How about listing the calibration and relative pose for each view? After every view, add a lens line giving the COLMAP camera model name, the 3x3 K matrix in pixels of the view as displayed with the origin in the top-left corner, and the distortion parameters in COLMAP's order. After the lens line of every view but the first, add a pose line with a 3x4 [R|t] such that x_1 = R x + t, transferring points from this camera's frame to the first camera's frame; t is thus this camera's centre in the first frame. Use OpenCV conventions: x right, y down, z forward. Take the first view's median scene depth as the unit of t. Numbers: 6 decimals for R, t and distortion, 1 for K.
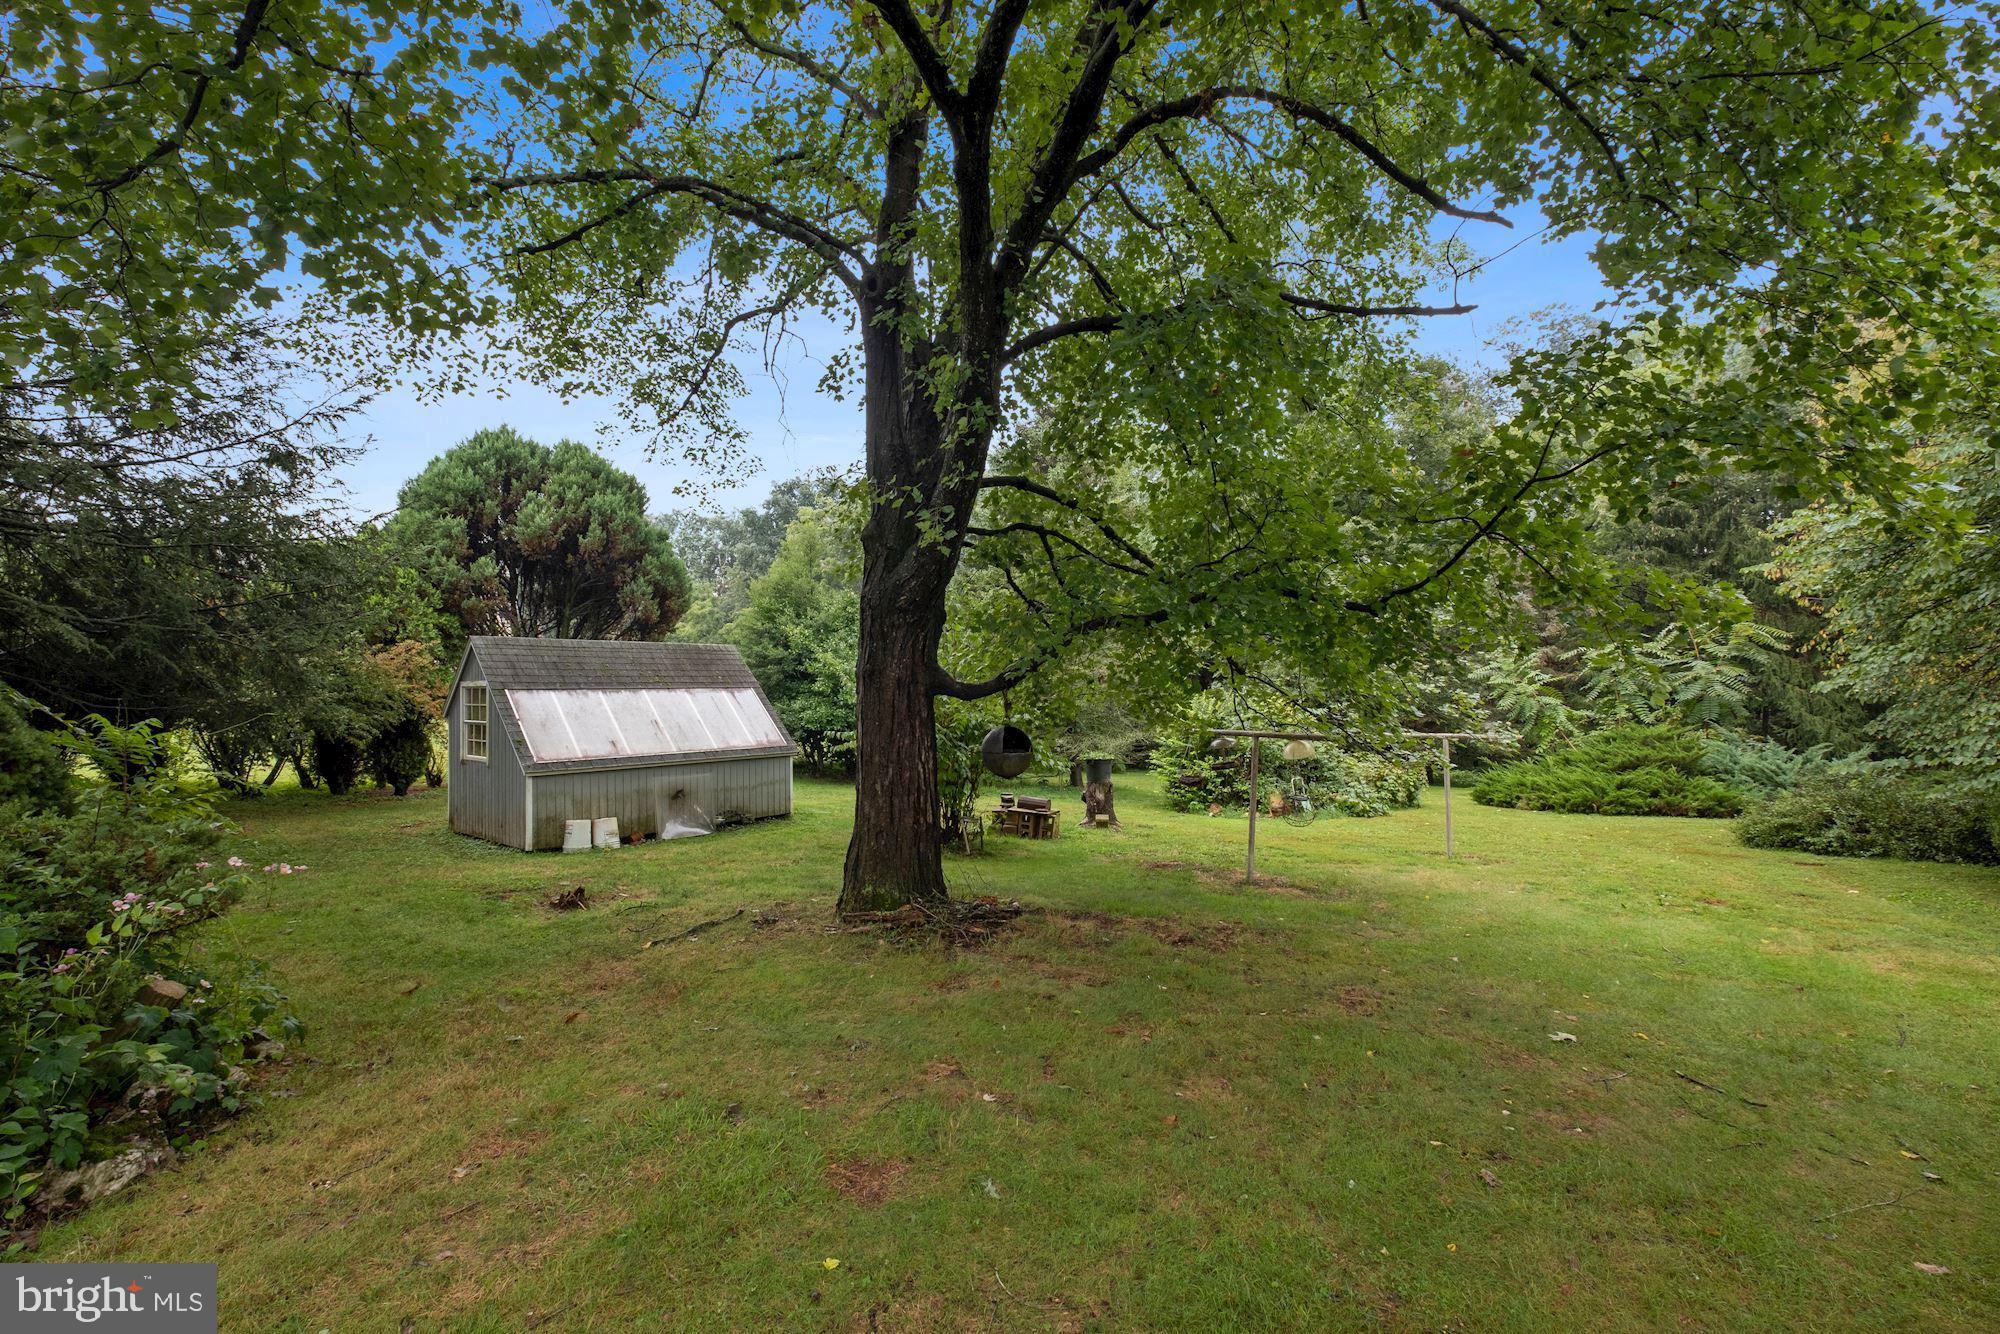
lens RADIAL K [[873.1, 0, 1001.9], [0, 873.1, 663.2], [0, 0, 1]] dist [-0.001017, 0.000704]
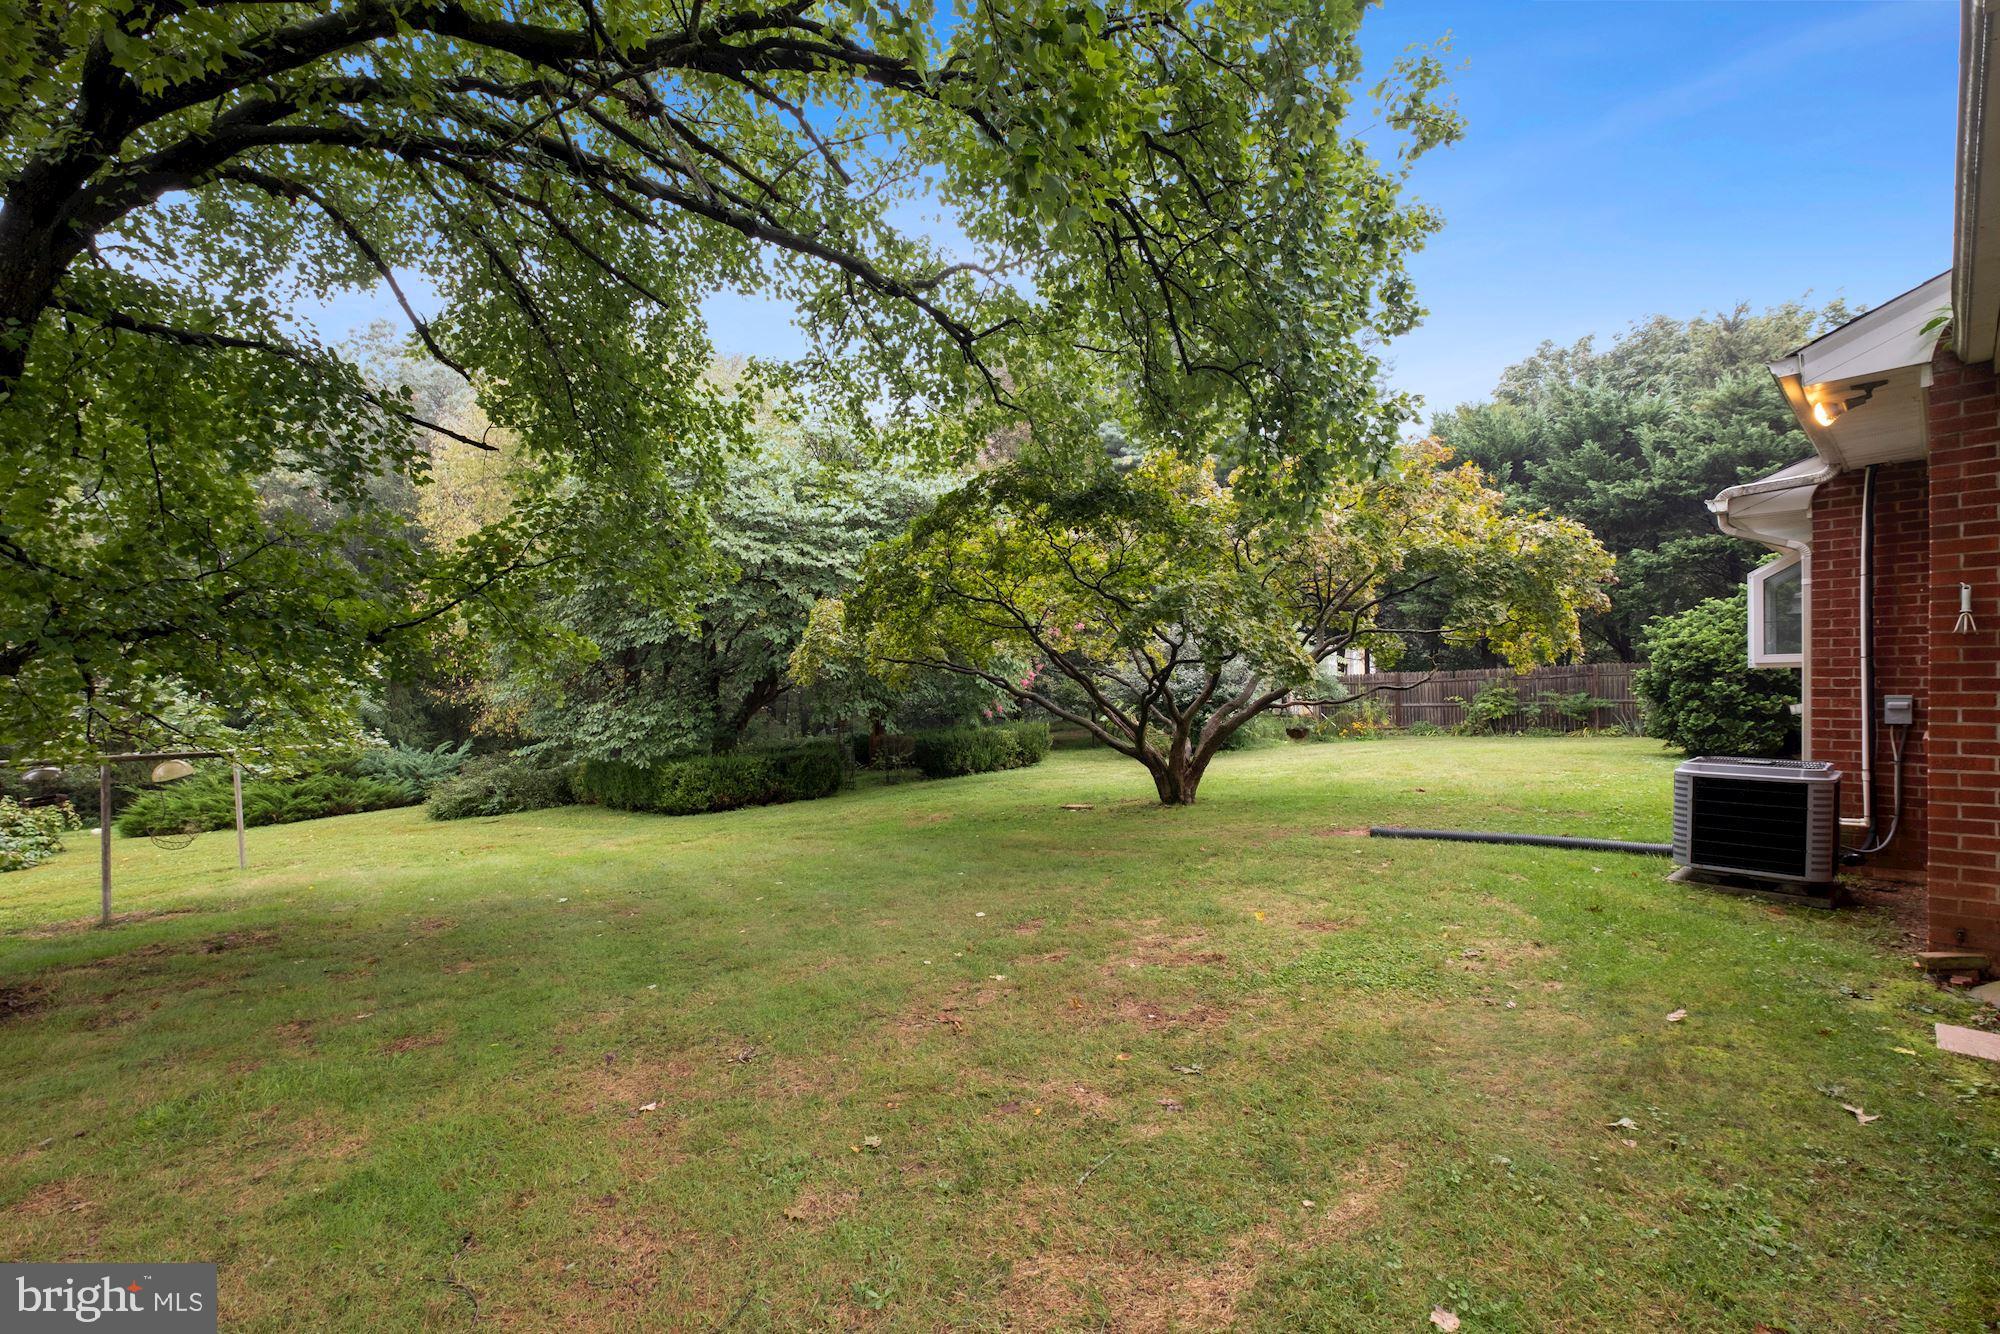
lens RADIAL K [[873.1, 0, 997.9], [0, 873.1, 674.1], [0, 0, 1]] dist [-0.001017, 0.000704]
pose [[0.161470, 0.007390, 0.986850, -0.220702], [-0.001508, 0.999973, -0.007242, -0.001544], [-0.986876, -0.000318, 0.161477, -0.029783]]
